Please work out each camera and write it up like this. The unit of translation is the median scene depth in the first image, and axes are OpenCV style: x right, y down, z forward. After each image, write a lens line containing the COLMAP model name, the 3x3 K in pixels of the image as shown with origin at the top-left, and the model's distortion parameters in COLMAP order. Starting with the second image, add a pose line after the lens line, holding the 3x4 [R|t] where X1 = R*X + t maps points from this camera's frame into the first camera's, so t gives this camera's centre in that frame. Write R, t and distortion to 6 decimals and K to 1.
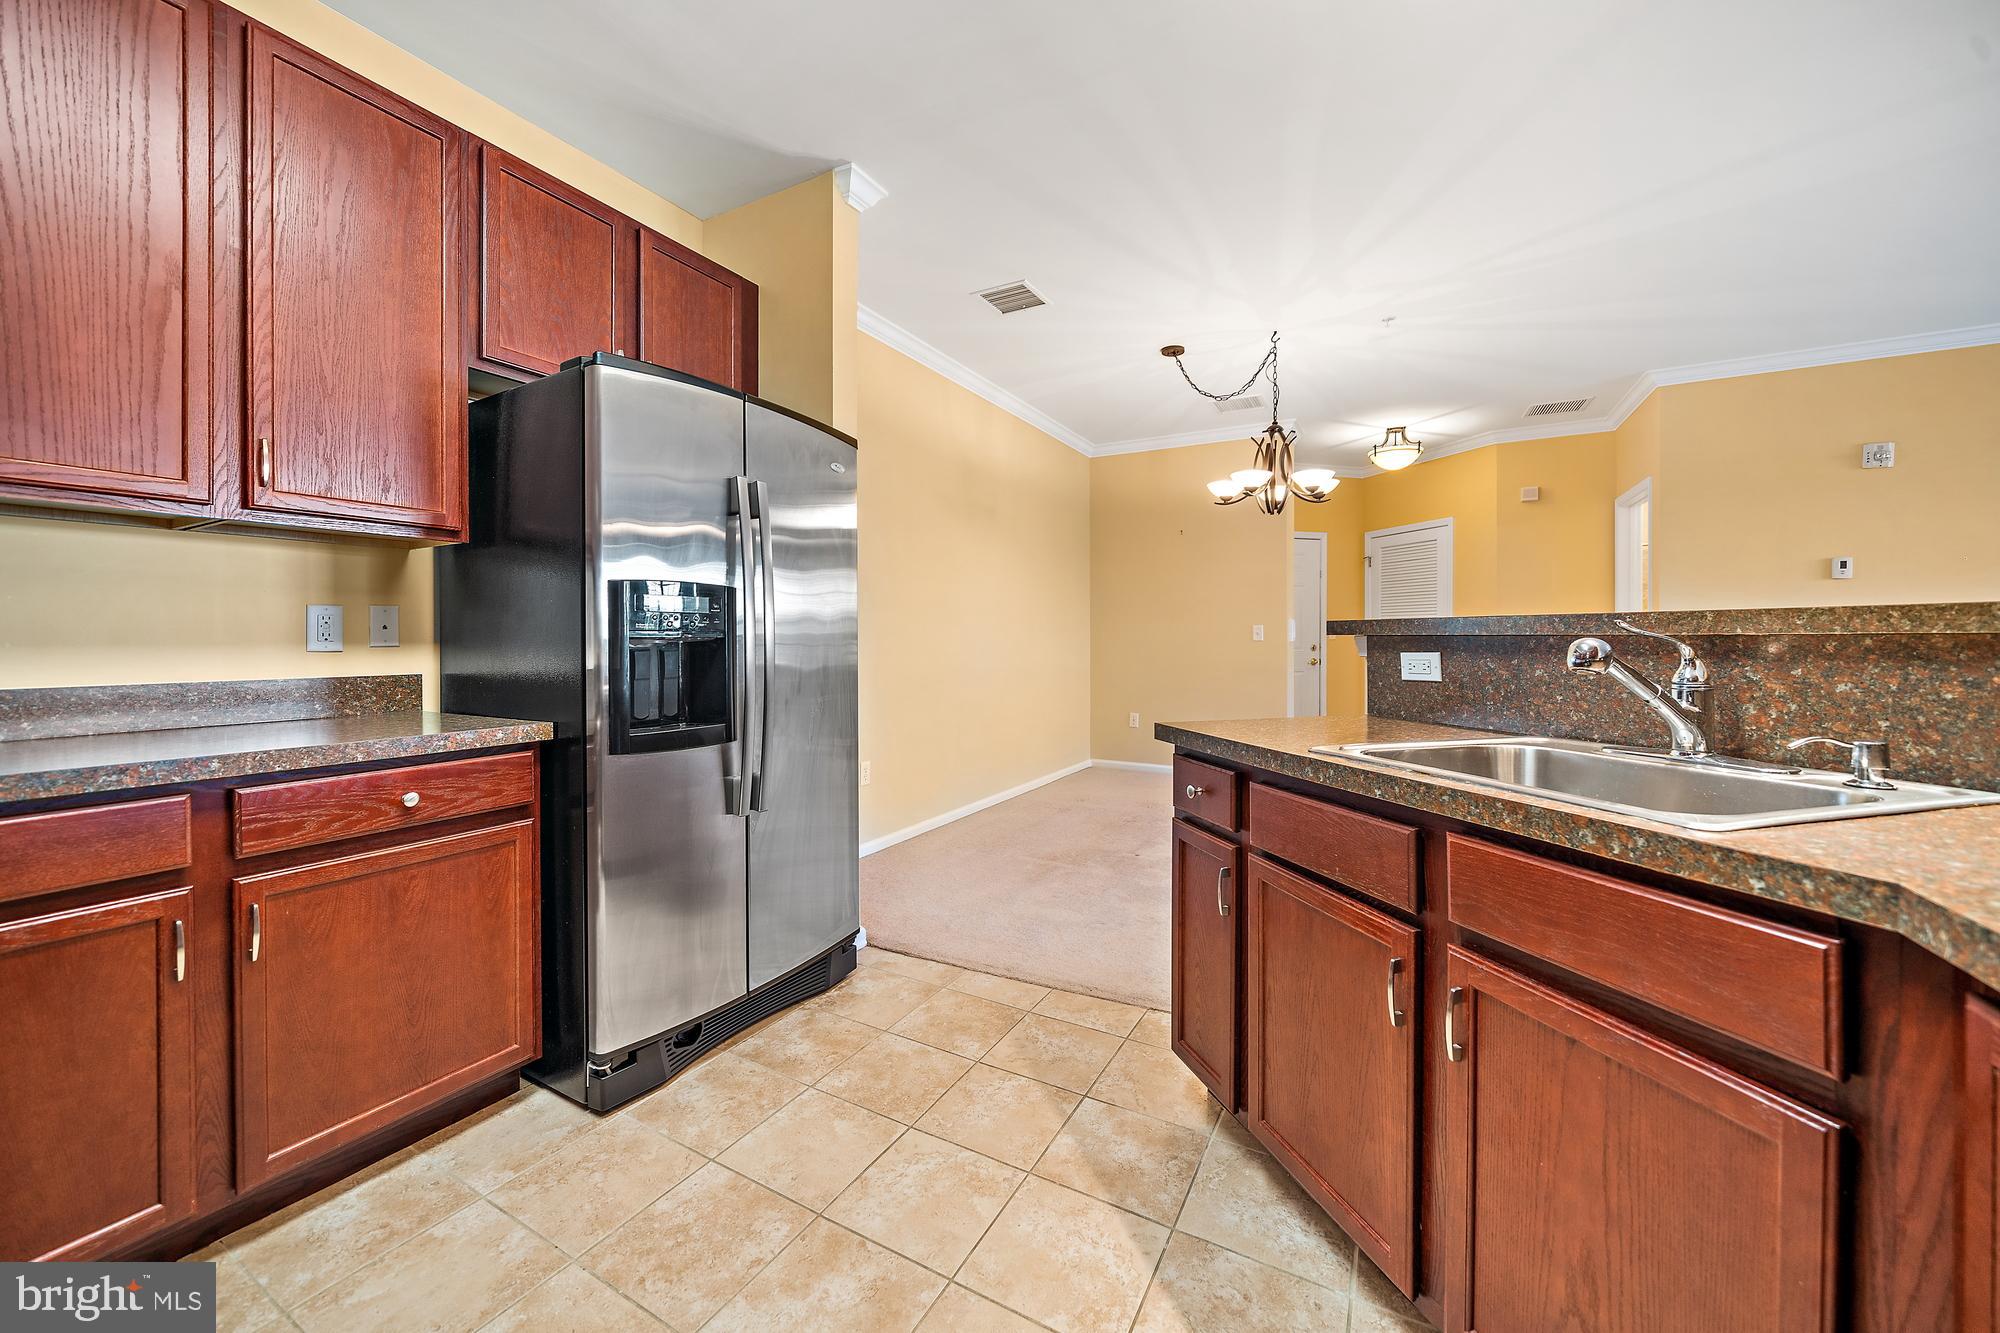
lens RADIAL K [[752.0, 0, 986.1], [0, 752.0, 641.3], [0, 0, 1]] dist [-0.005182, -0.000074]
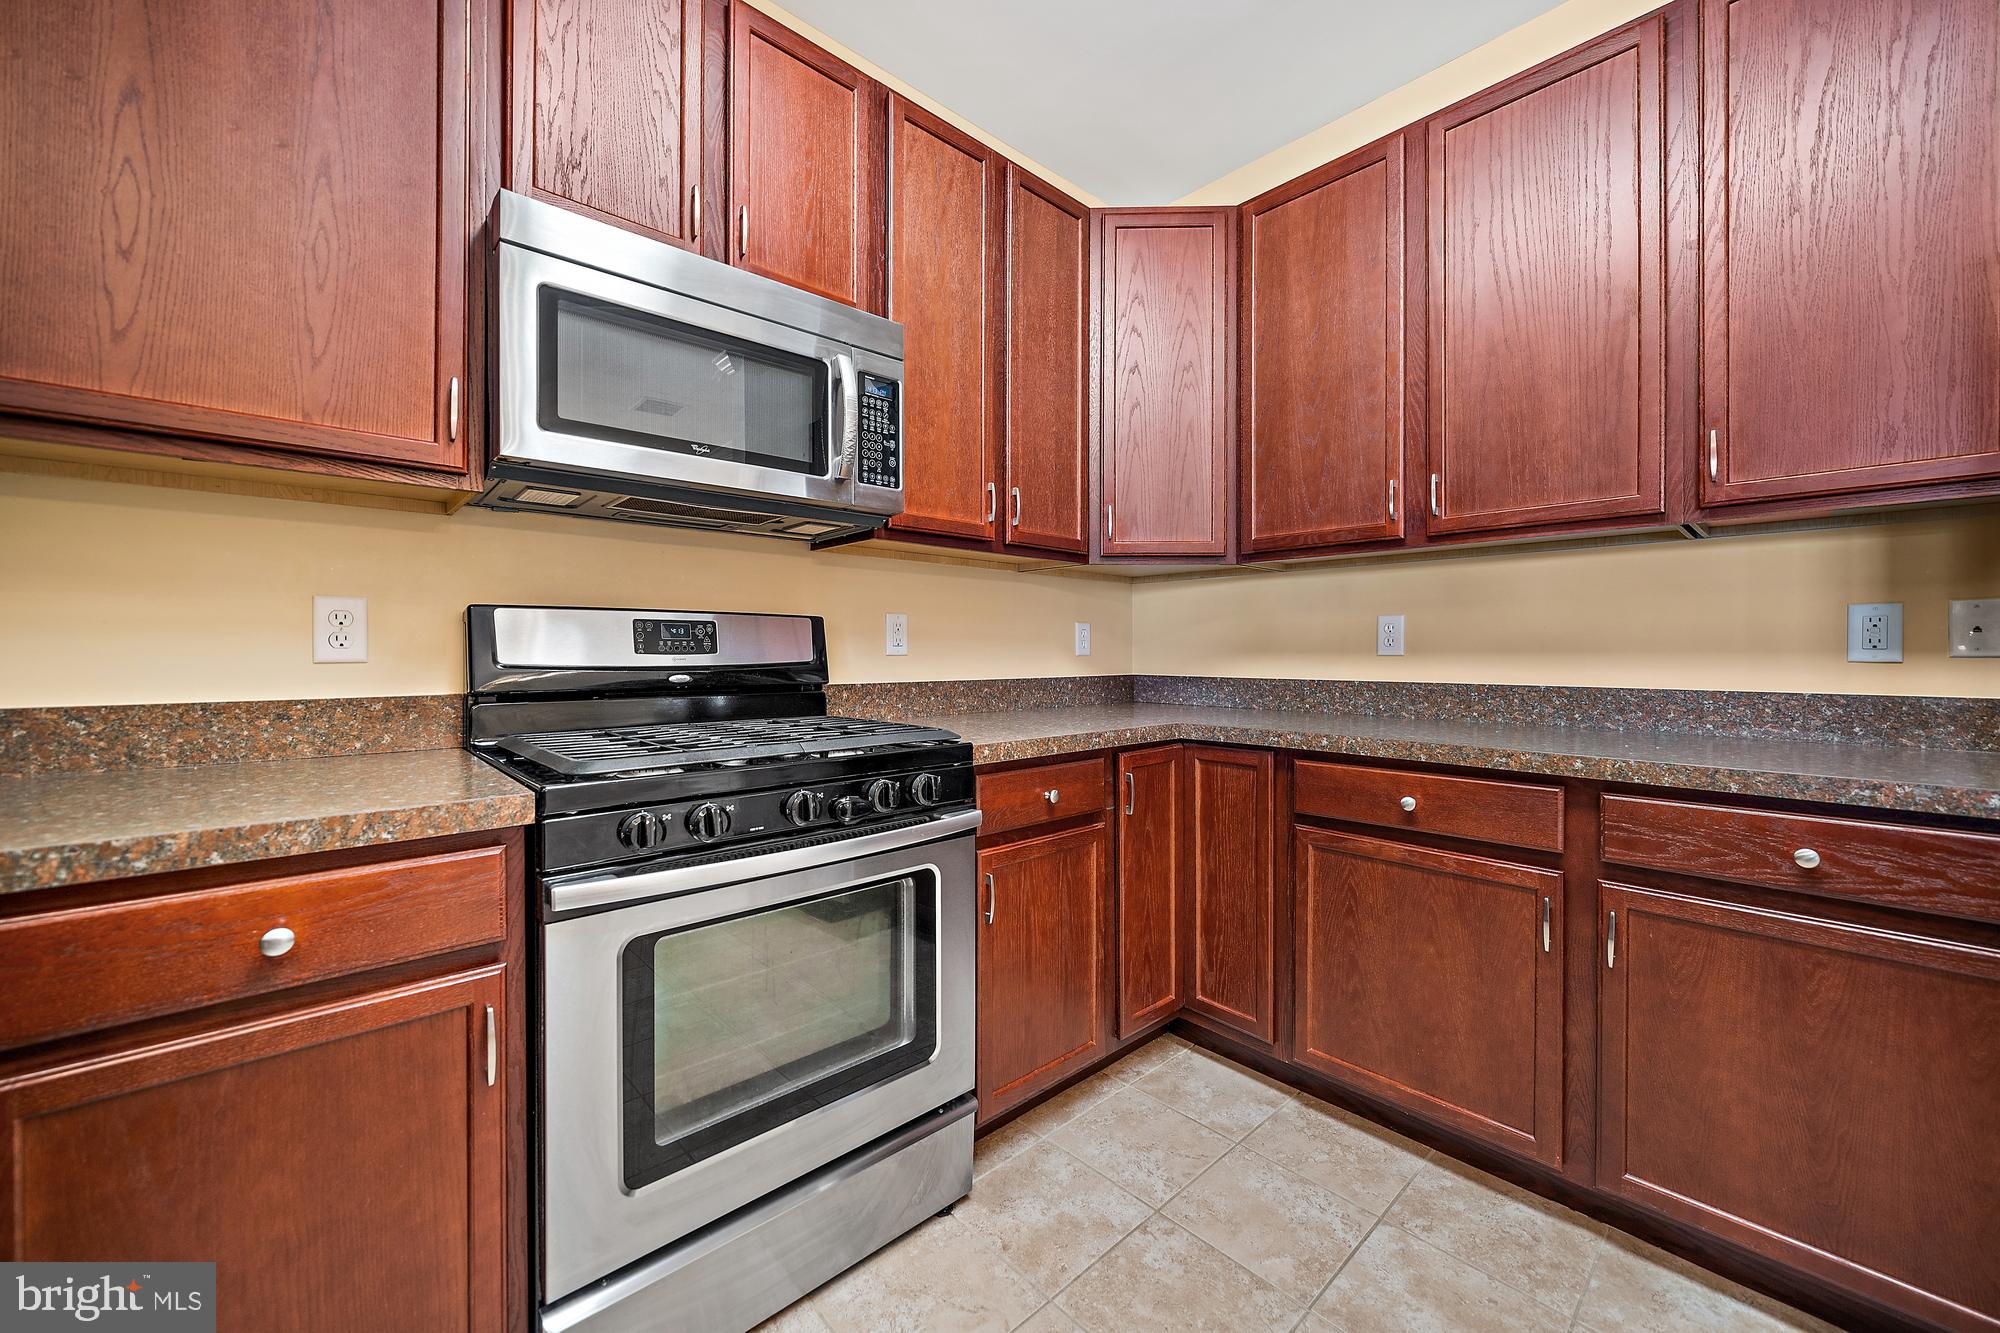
lens RADIAL K [[752.0, 0, 981.8], [0, 752.0, 654.9], [0, 0, 1]] dist [-0.005182, -0.000074]
pose [[-0.307921, 0.005991, -0.951393, 0.213748], [-0.002964, 0.999969, 0.007256, 0.003796], [0.951407, 0.005054, -0.307893, 0.465072]]
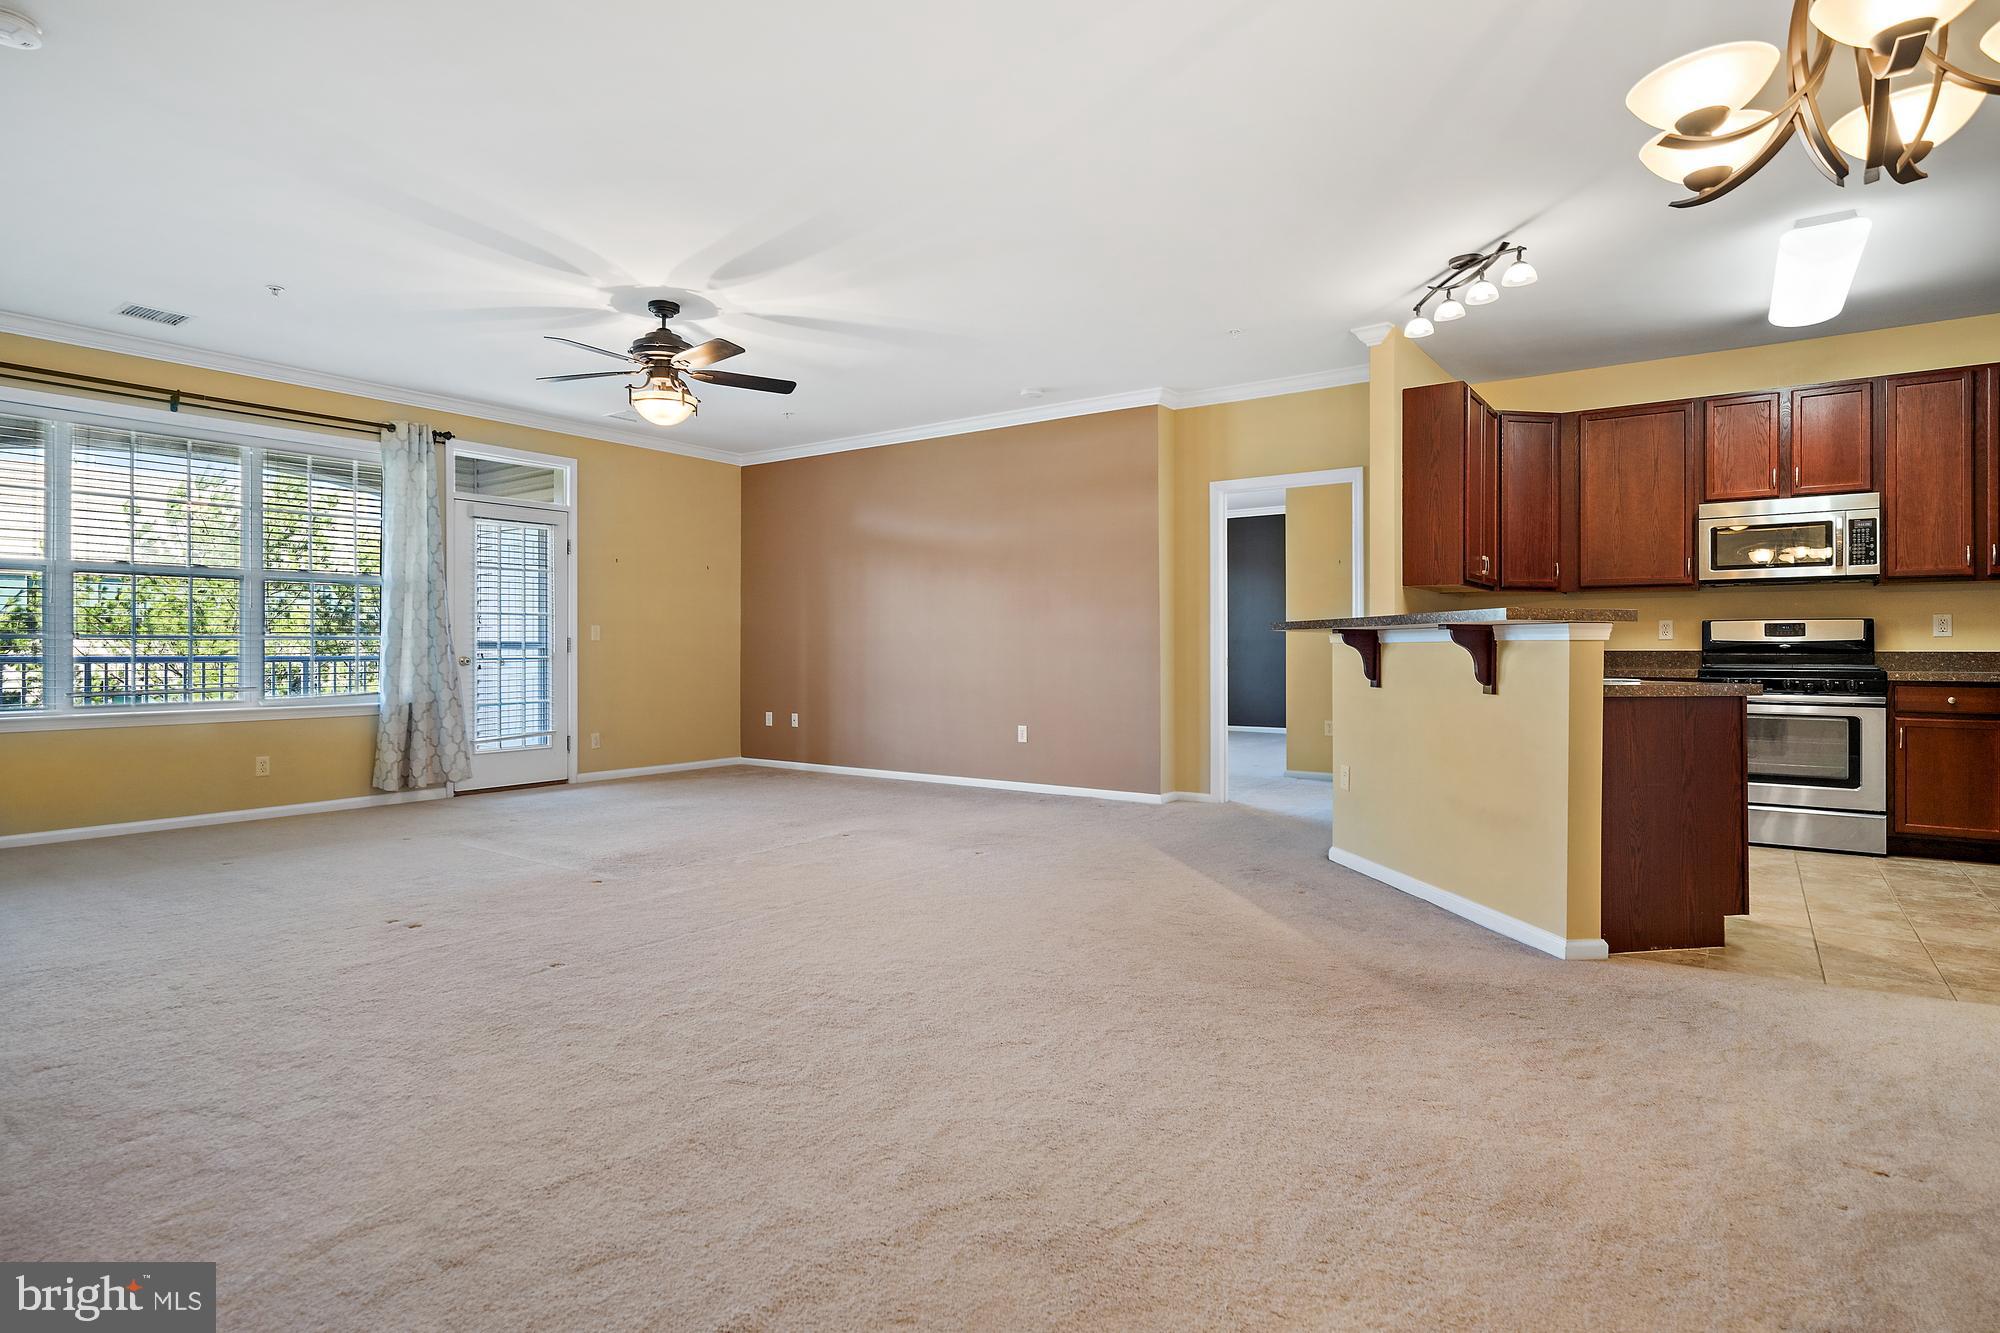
lens RADIAL K [[1076.3, 0, 992.0], [0, 1076.3, 648.1], [0, 0, 1]] dist [0.014595, -0.004026]
pose [[-0.995865, 0.003981, 0.090761, 1.923143], [0.004385, 0.999981, 0.004250, 0.025116], [-0.090742, 0.004631, -0.995864, 4.095735]]
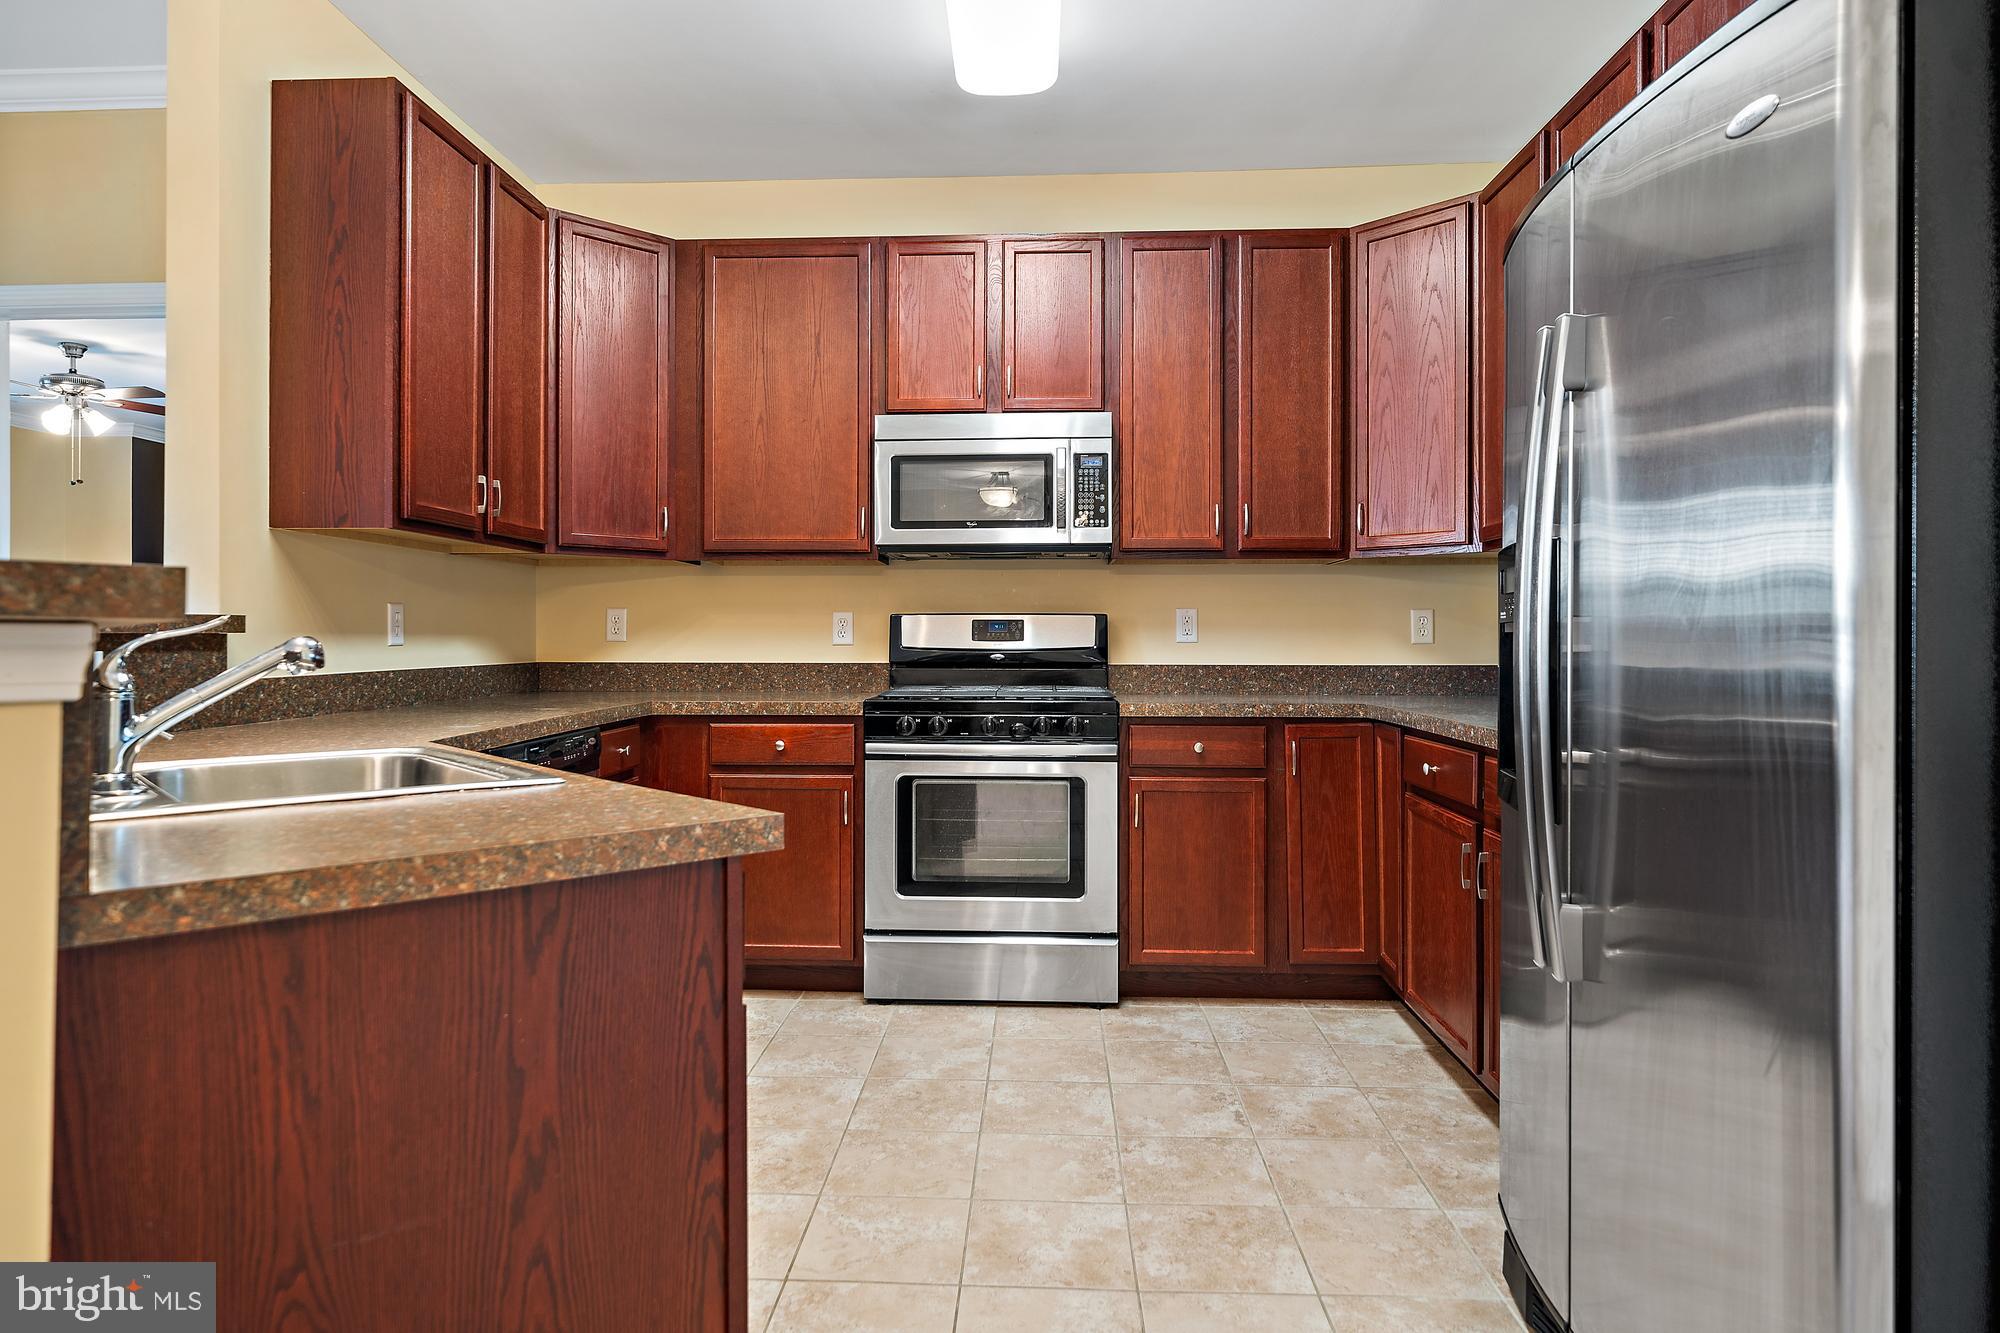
lens RADIAL K [[1164.5, 0, 1000.2], [0, 1164.5, 646.3], [0, 0, 1]] dist [-0.003726, -0.000587]
pose [[-0.886858, 0.005084, -0.462014, 0.556912], [-0.000299, 0.999933, 0.011577, -0.008255], [0.462042, 0.010405, -0.886797, 2.164031]]
